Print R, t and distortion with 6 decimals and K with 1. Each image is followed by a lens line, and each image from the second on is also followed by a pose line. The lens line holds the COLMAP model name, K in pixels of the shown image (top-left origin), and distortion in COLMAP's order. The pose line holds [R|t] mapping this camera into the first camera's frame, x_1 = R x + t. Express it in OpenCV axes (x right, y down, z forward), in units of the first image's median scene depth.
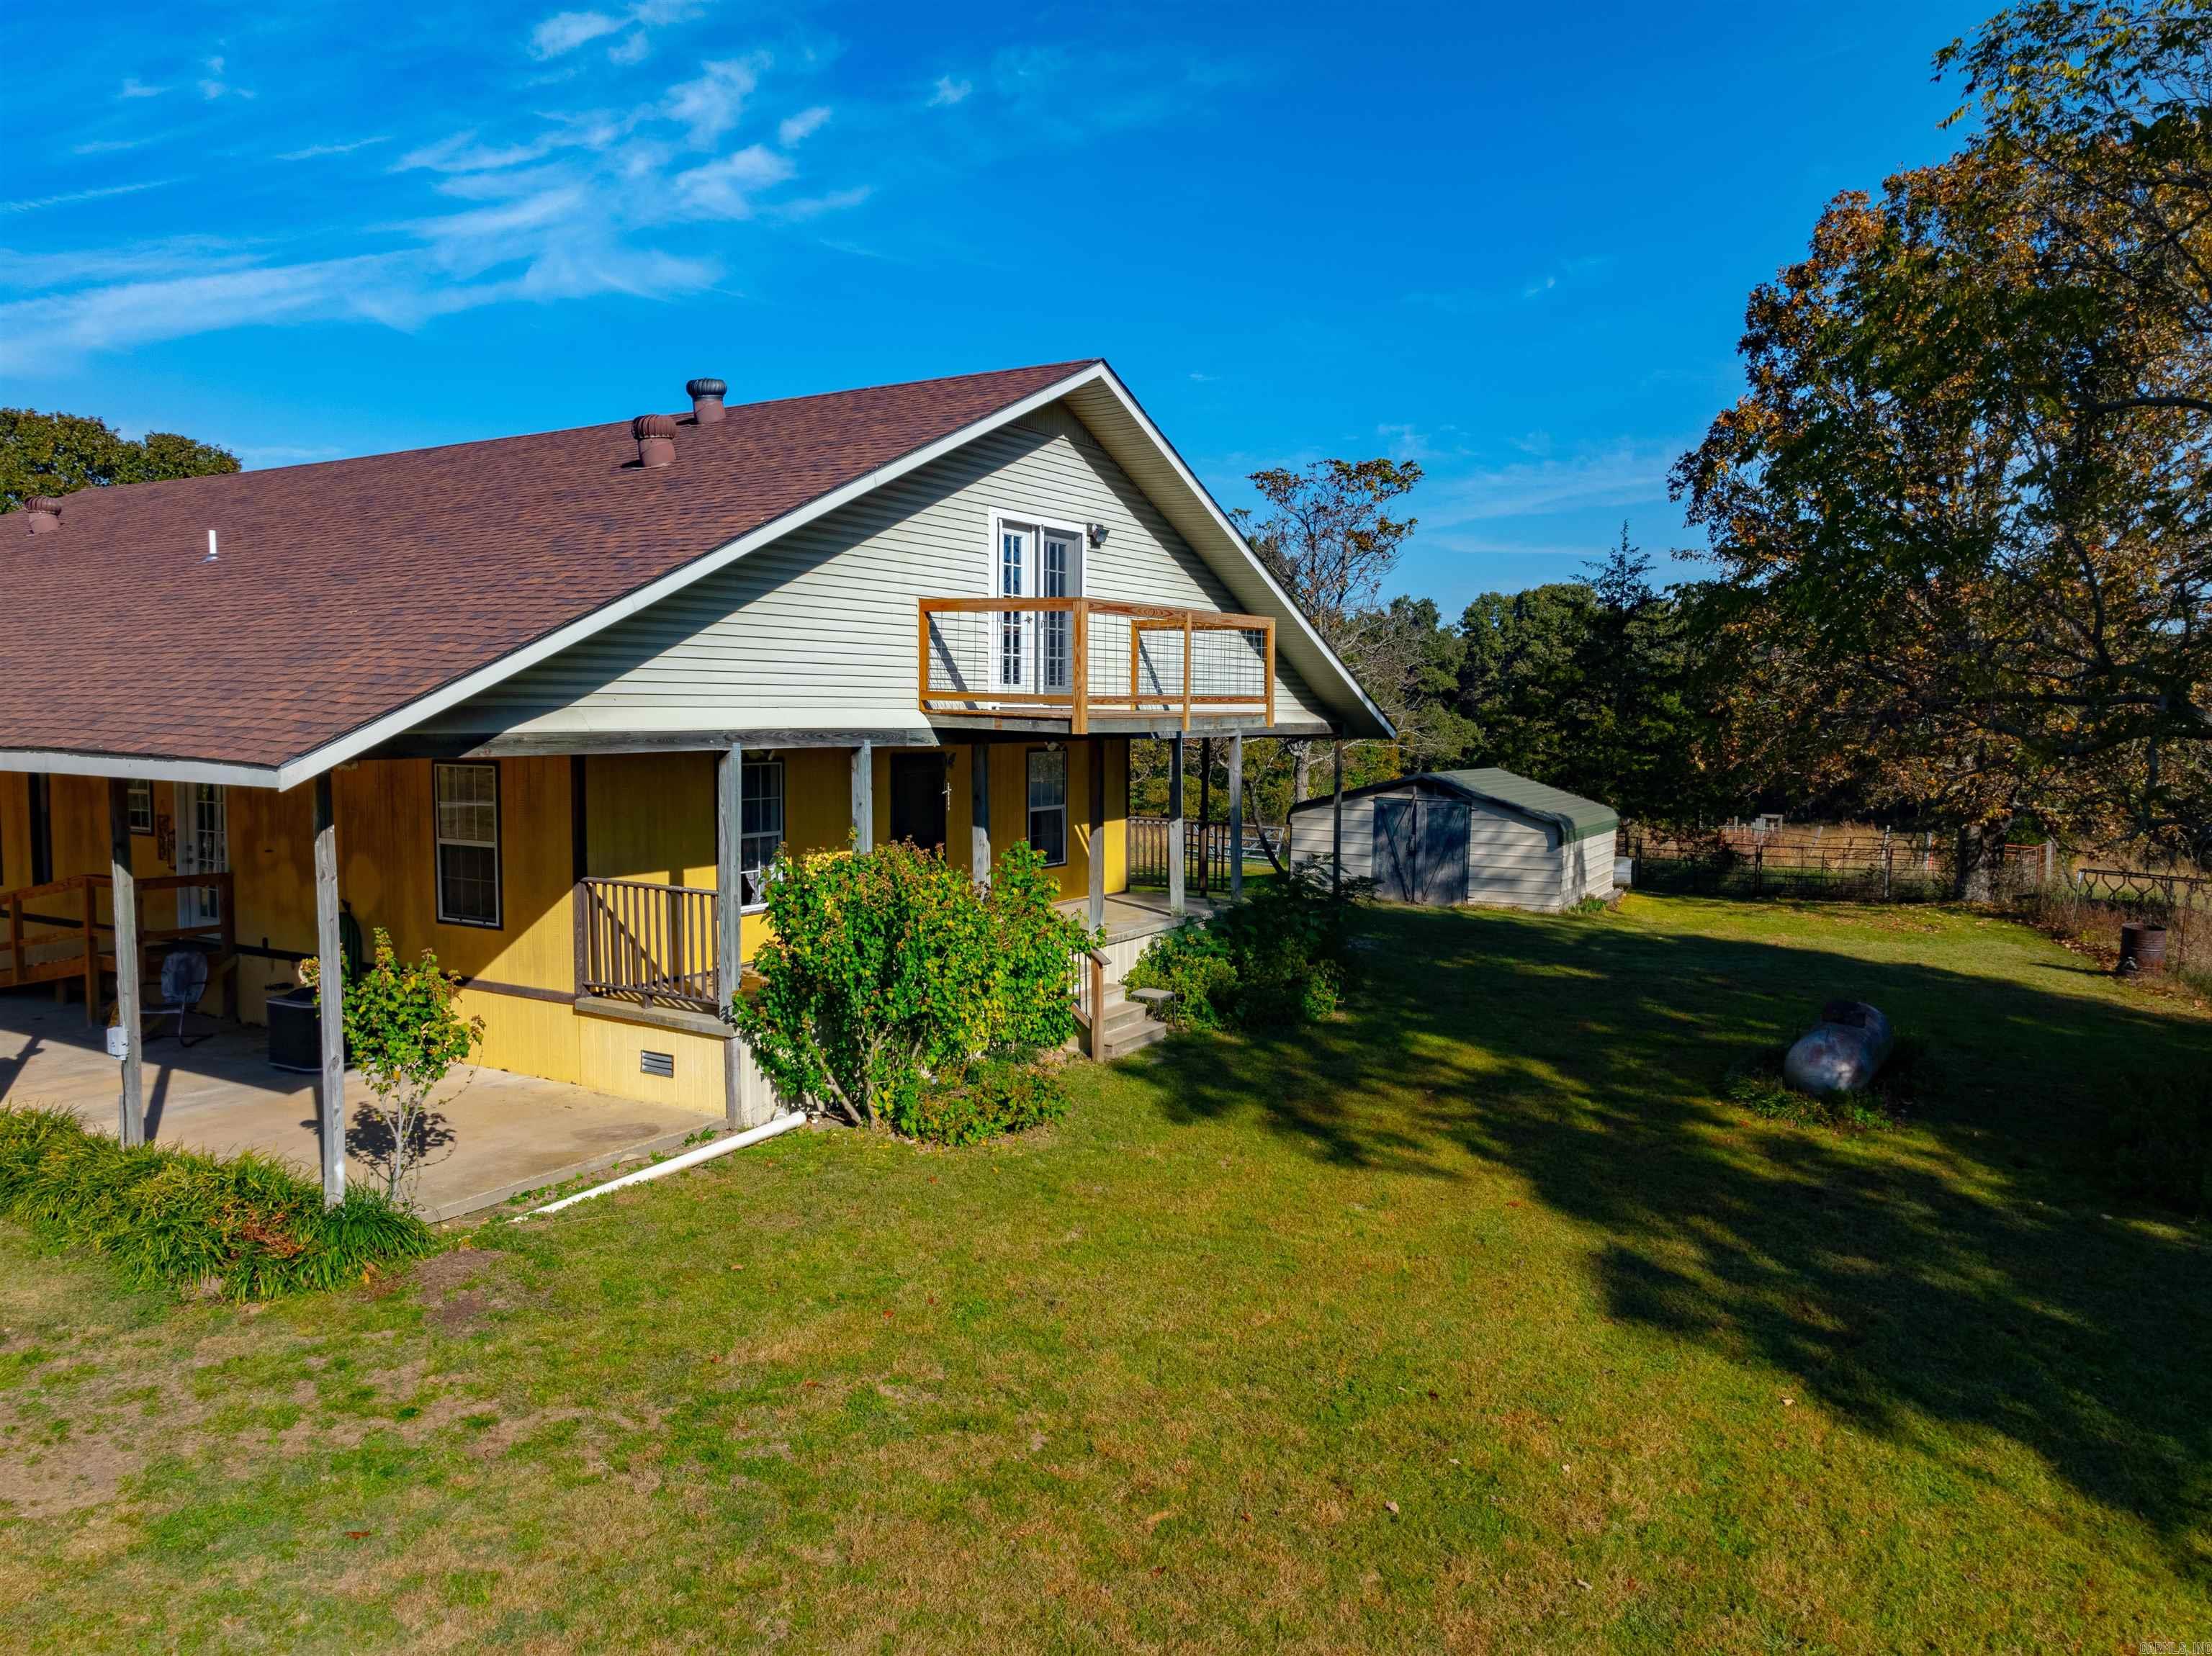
lens RADIAL K [[1737.6, 0, 1106.0], [0, 1737.6, 828.0], [0, 0, 1]] dist [-0.052719, 0.001070]
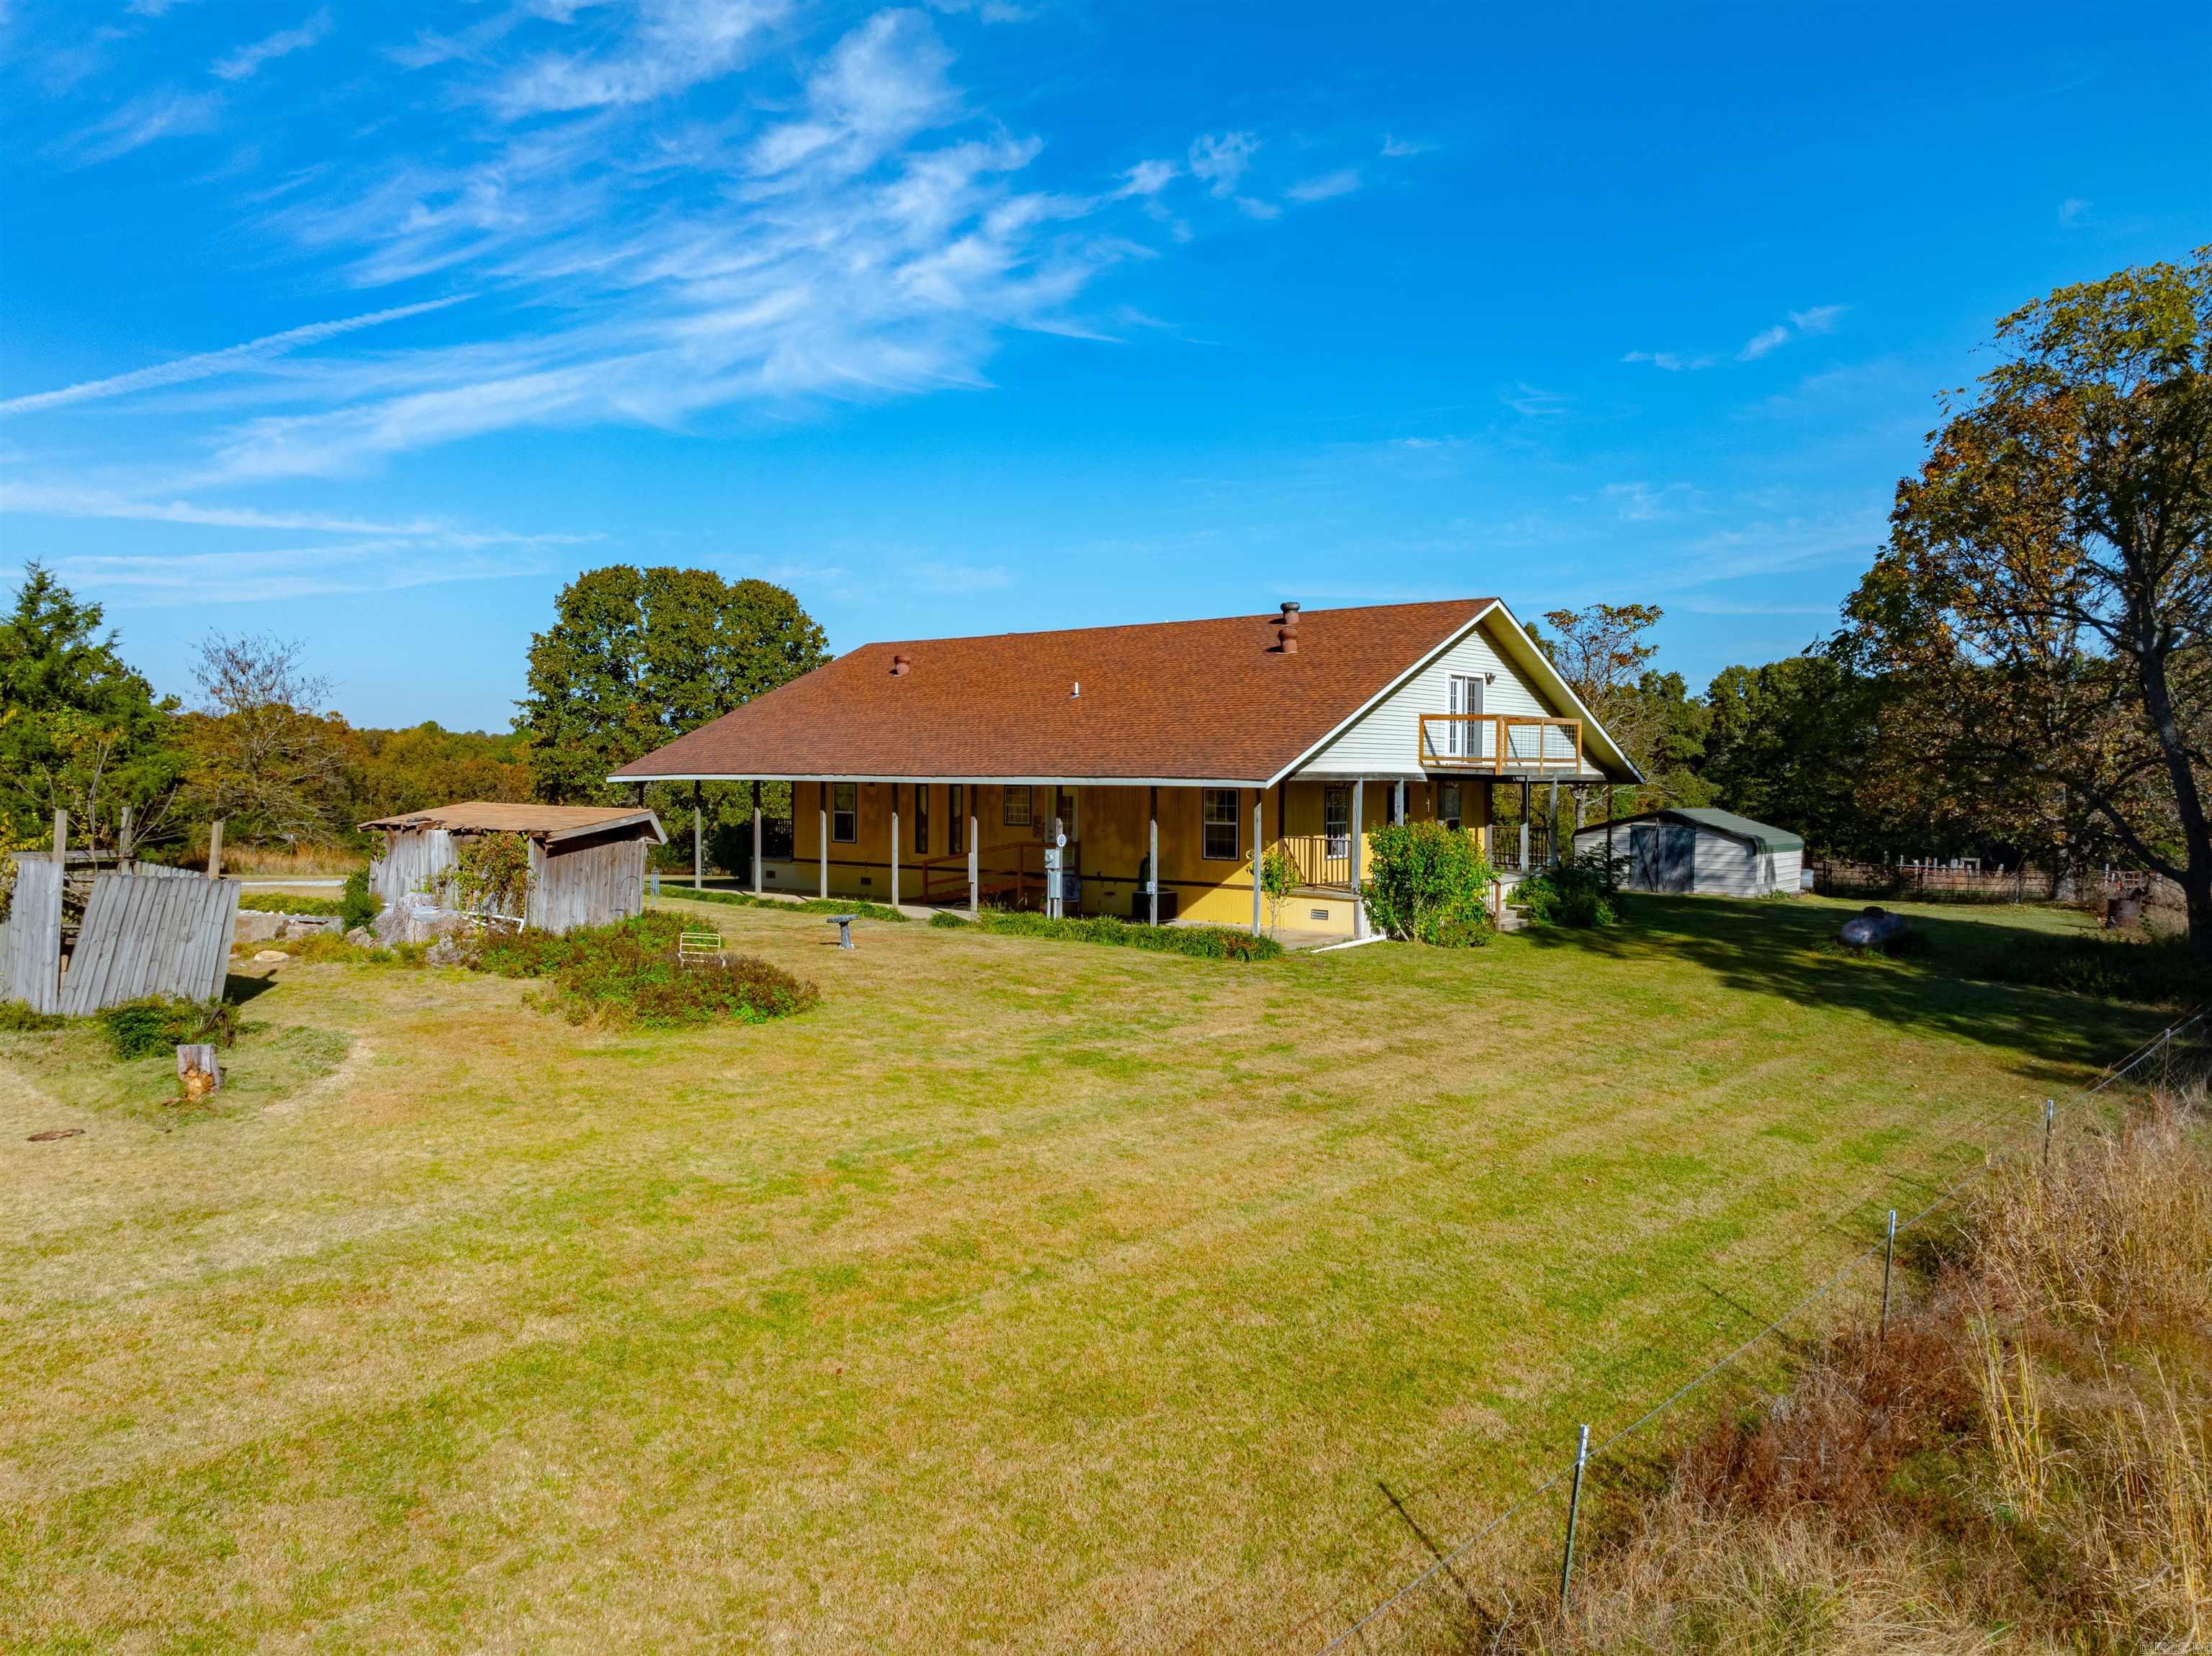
lens RADIAL K [[1549.6, 0, 1106.0], [0, 1549.6, 828.0], [0, 0, 1]] dist [-0.038717, 0.000763]
pose [[0.985433, 0.003678, -0.170026, -0.087433], [-0.009456, 0.999405, -0.033182, 0.042550], [0.169803, 0.034306, 0.984881, -0.525657]]
